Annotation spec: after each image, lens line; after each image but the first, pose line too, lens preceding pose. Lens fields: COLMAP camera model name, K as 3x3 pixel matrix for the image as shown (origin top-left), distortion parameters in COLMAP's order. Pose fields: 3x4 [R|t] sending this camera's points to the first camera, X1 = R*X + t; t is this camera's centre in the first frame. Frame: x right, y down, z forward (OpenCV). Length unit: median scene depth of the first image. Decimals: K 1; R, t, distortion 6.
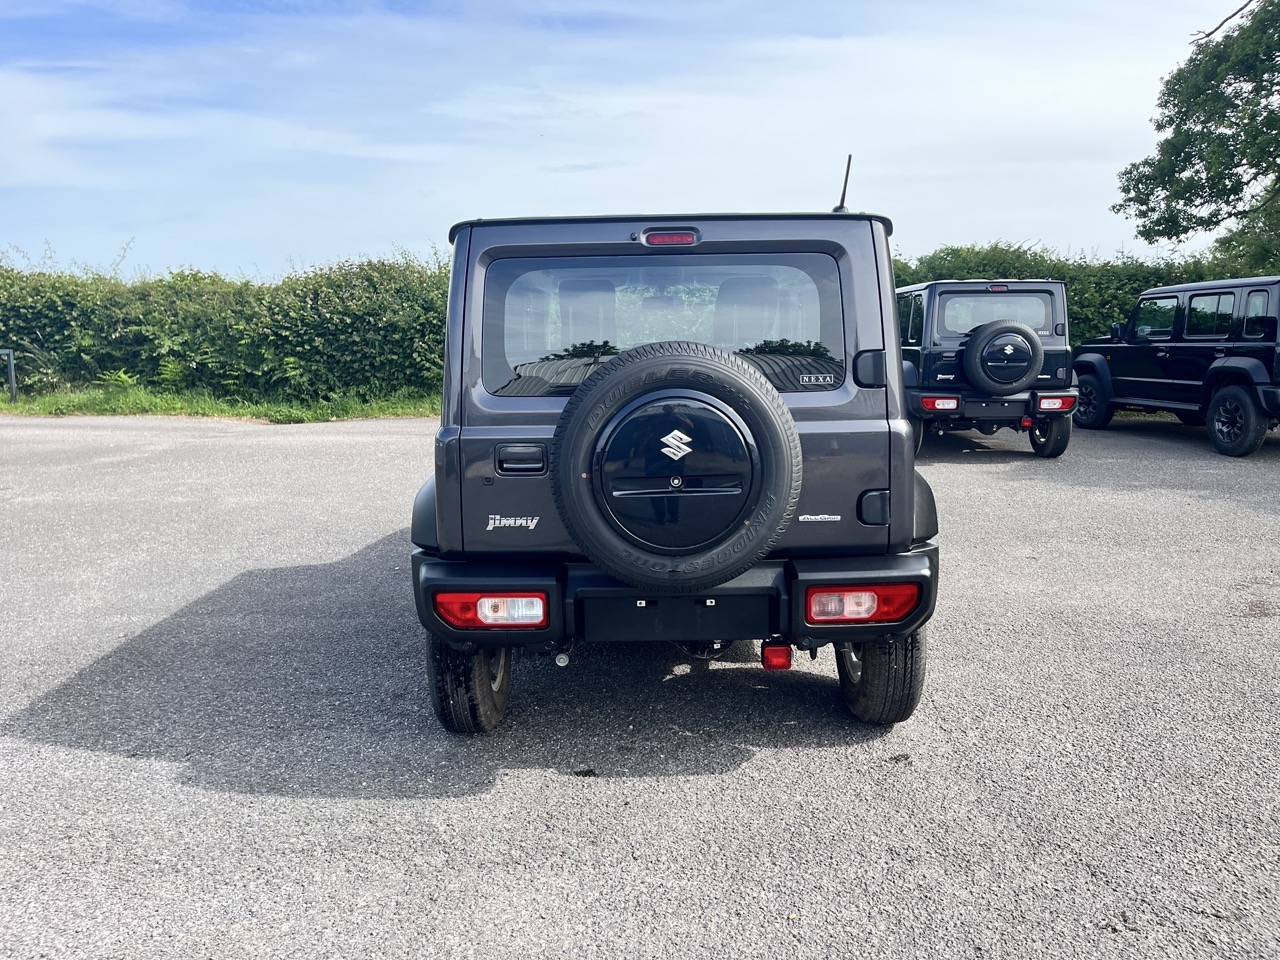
lens RADIAL K [[988.4, 0, 638.5], [0, 988.4, 480.7], [0, 0, 1]] dist [0.032339, -0.025234]
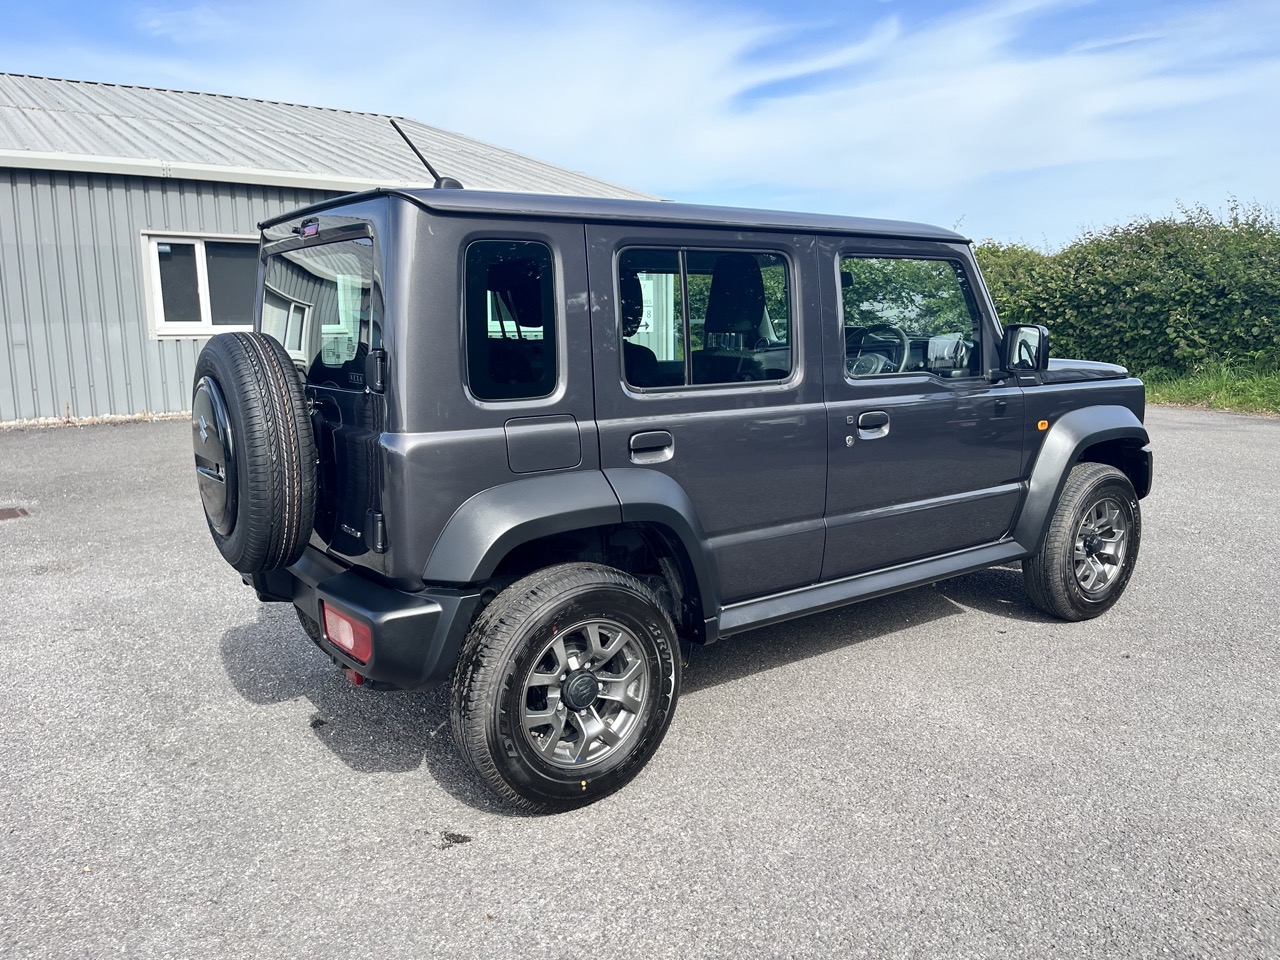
lens RADIAL K [[973.4, 0, 638.5], [0, 973.4, 476.7], [0, 0, 1]] dist [0.070628, -0.094882]
pose [[0.580182, 0.144400, -0.801585, 0.206052], [-0.120558, 0.988543, 0.090820, -0.024090], [0.805515, 0.043946, 0.590943, 0.133076]]
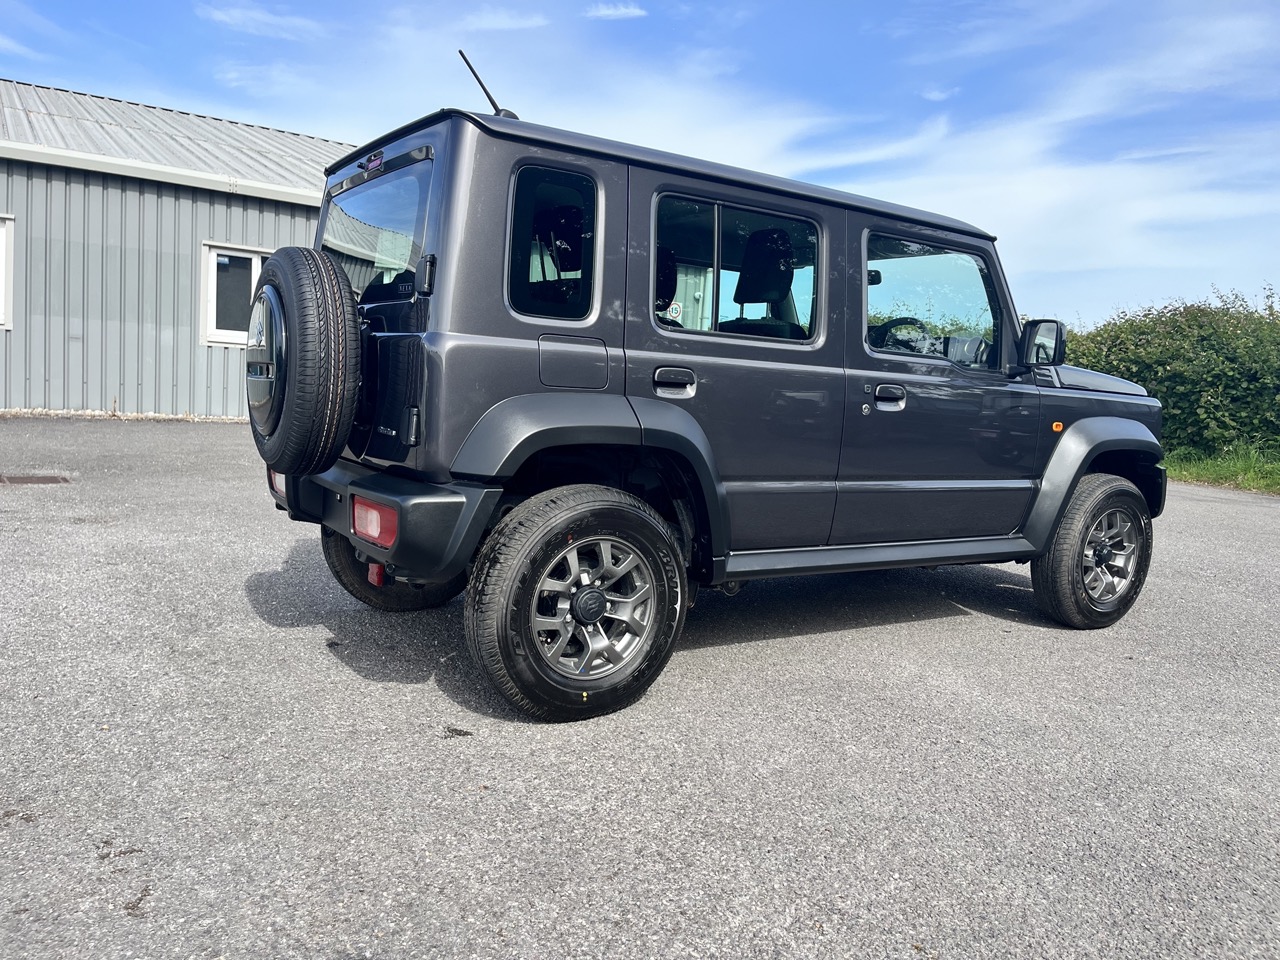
lens RADIAL K [[973.4, 0, 631.7], [0, 973.4, 479.6], [0, 0, 1]] dist [0.070628, -0.094882]
pose [[0.544444, 0.132532, -0.828261, 0.218022], [-0.196013, 0.980201, 0.027998, 0.003333], [0.815573, 0.147107, 0.559643, 0.130912]]
